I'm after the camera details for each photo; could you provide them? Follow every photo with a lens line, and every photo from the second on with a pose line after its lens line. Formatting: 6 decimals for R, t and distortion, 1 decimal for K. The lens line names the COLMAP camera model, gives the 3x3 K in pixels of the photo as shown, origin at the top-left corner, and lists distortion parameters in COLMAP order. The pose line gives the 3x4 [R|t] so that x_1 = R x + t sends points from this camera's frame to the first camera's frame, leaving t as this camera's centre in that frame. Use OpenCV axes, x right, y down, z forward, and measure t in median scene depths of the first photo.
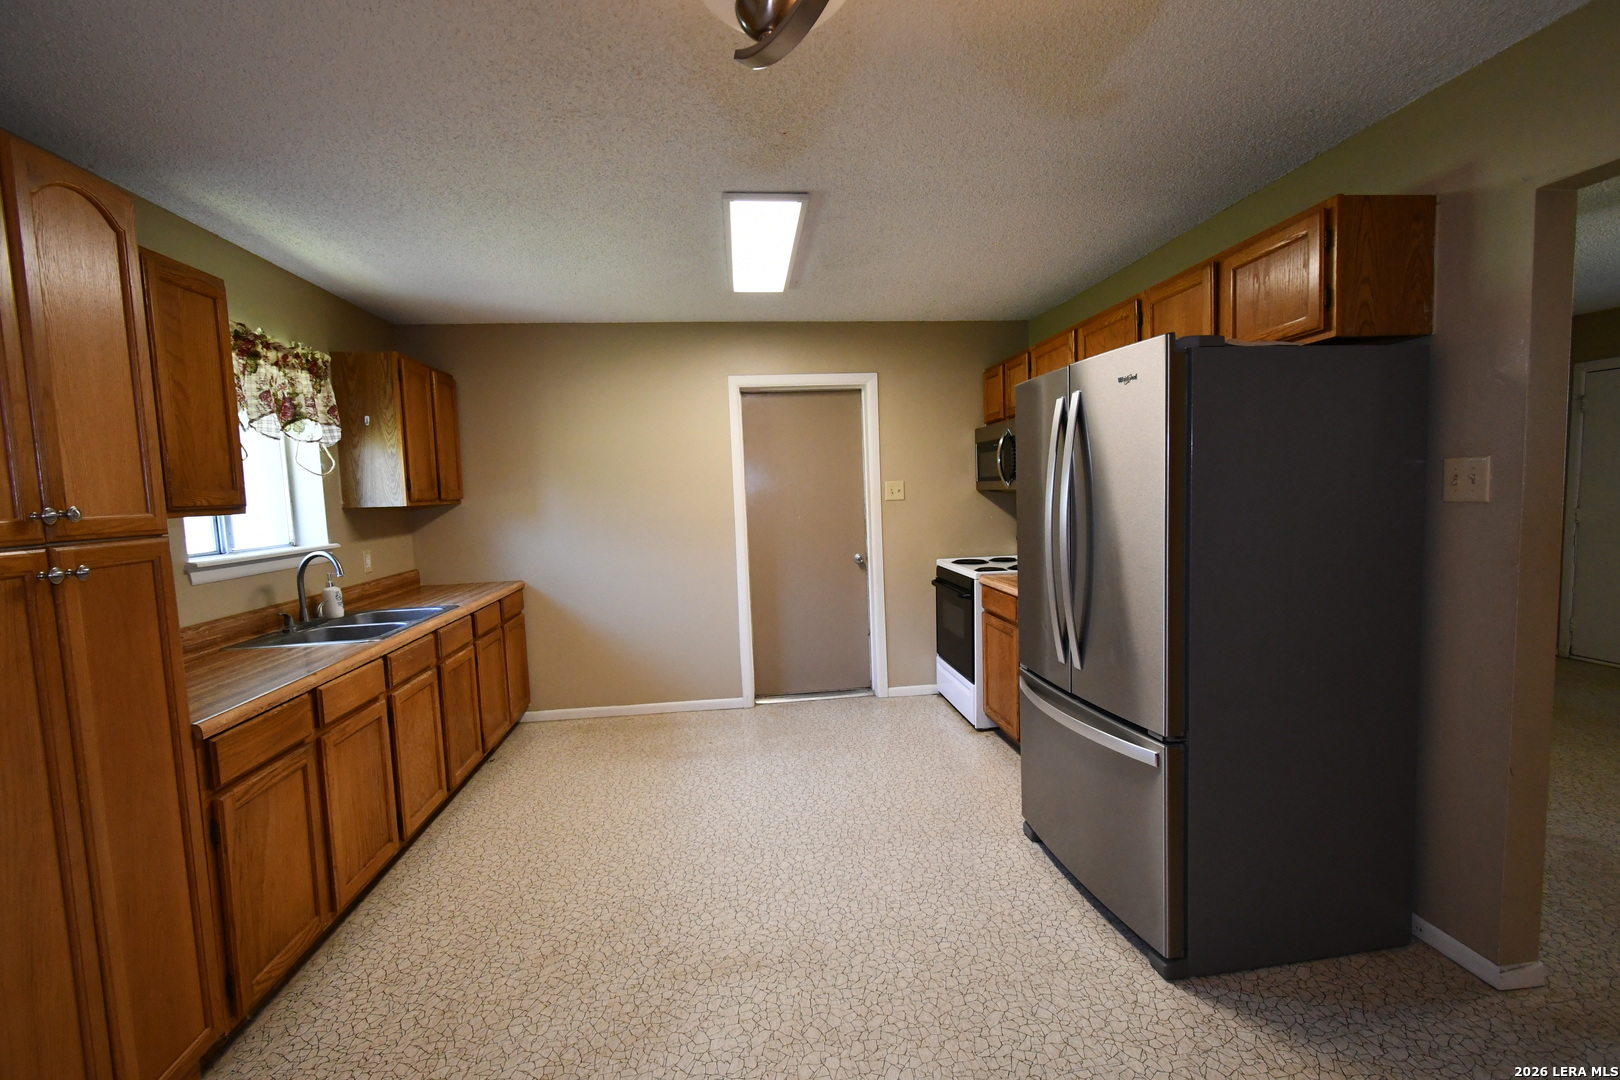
lens RADIAL K [[713.8, 0, 814.9], [0, 713.8, 551.5], [0, 0, 1]] dist [0.006258, -0.003043]
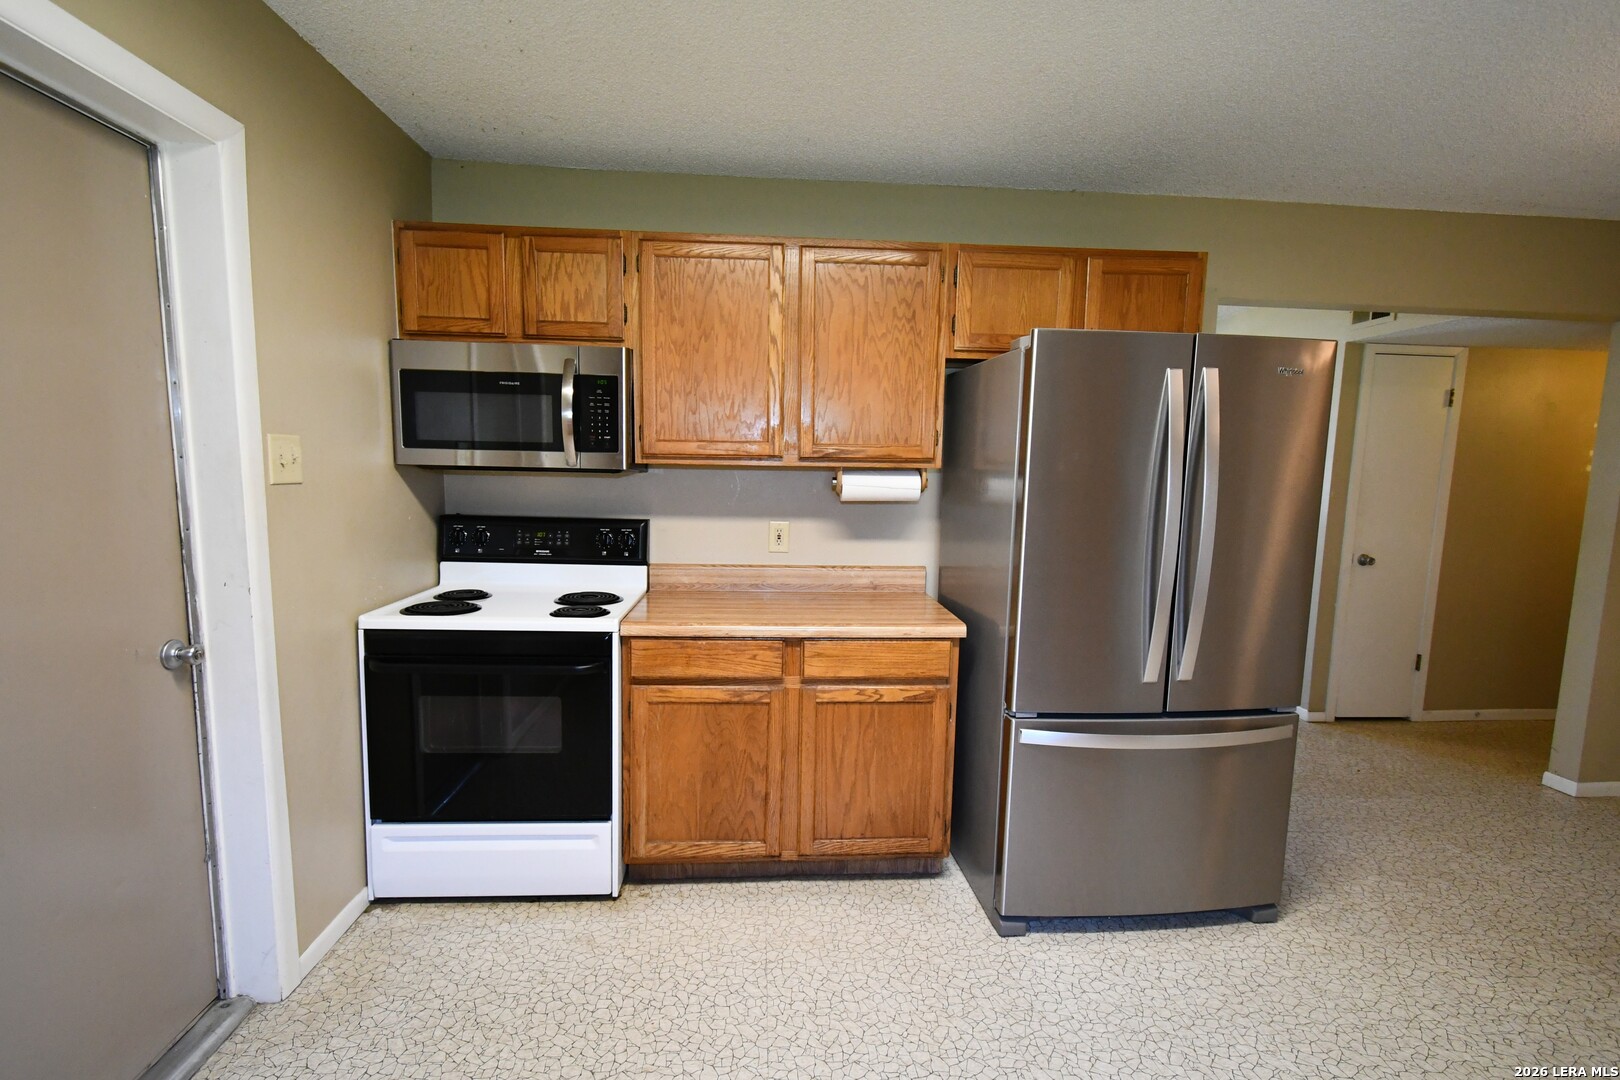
lens RADIAL K [[743.7, 0, 811.5], [0, 743.7, 549.6], [0, 0, 1]] dist [0.005409, -0.003347]
pose [[0.050182, -0.082292, 0.995344, -0.501907], [0.062877, 0.994883, 0.079084, -0.090212], [-0.996759, 0.058616, 0.055099, 1.241070]]
